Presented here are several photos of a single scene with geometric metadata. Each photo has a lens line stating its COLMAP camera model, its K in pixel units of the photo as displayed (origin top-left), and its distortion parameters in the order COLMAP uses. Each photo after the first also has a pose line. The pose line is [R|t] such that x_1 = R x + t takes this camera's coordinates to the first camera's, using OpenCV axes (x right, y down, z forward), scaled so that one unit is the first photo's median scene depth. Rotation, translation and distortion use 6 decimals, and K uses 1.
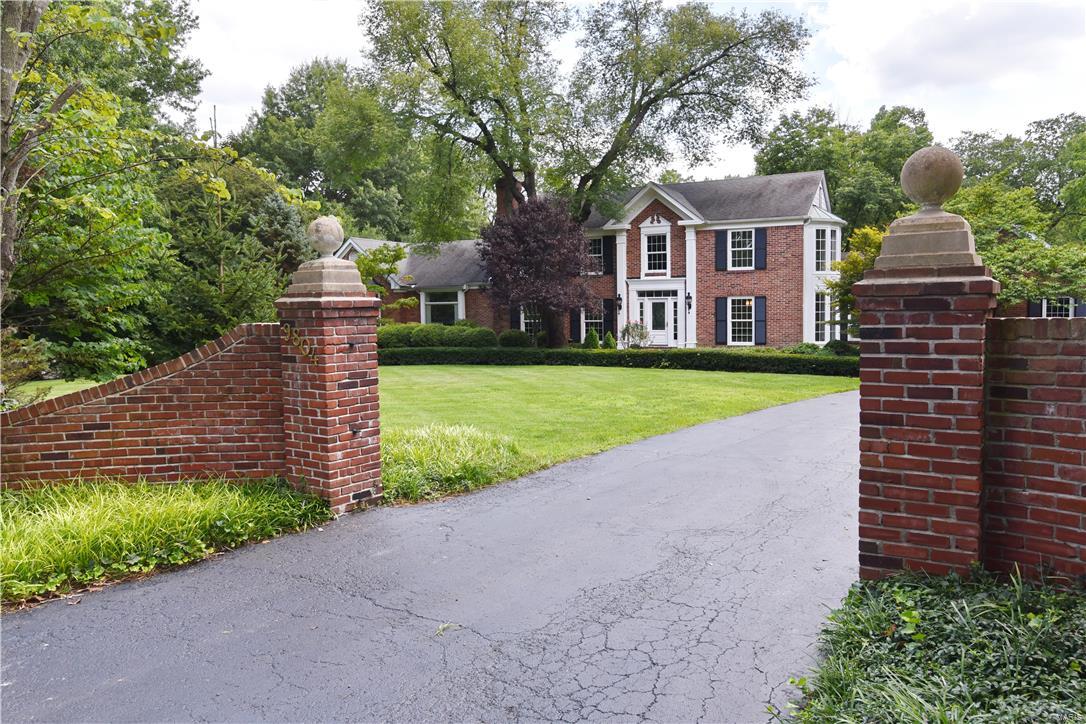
lens RADIAL K [[746.0, 0, 543.0], [0, 746.0, 362.0], [0, 0, 1]] dist [0.000704, -0.000378]
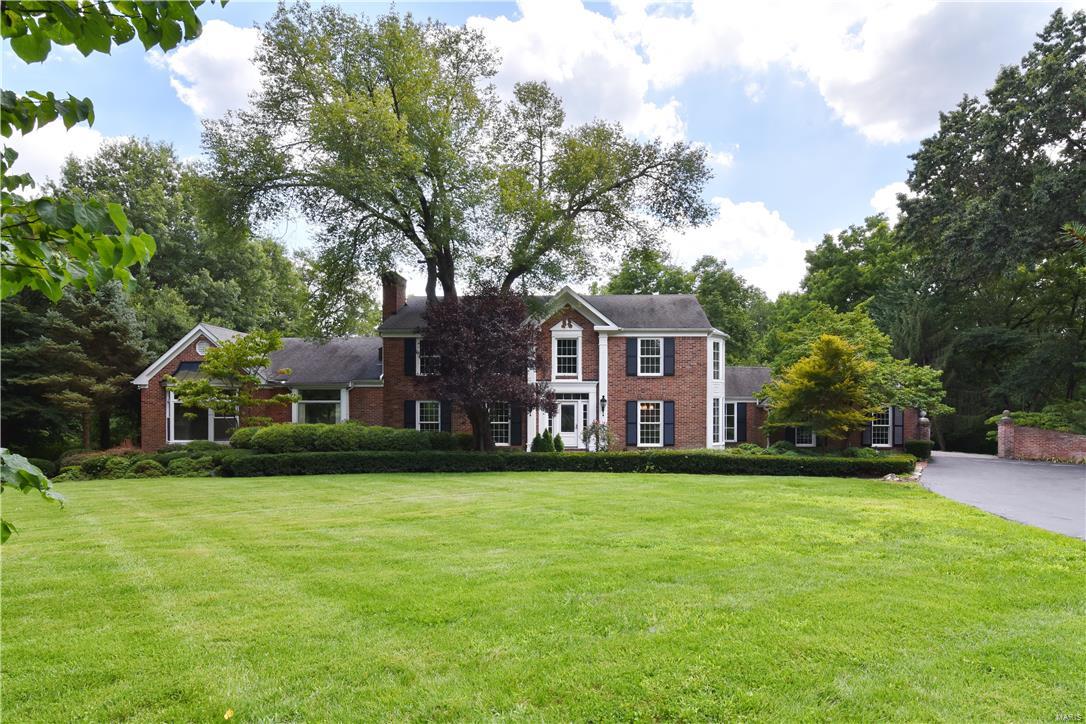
lens RADIAL K [[565.8, 0, 542.8], [0, 565.8, 418.2], [0, 0, 1]] dist [-0.015235, -0.000266]
pose [[0.915891, 0.013280, 0.401208, -0.192678], [0.015650, 0.997512, -0.068745, -0.009827], [-0.401123, 0.069241, 0.913404, 0.322641]]
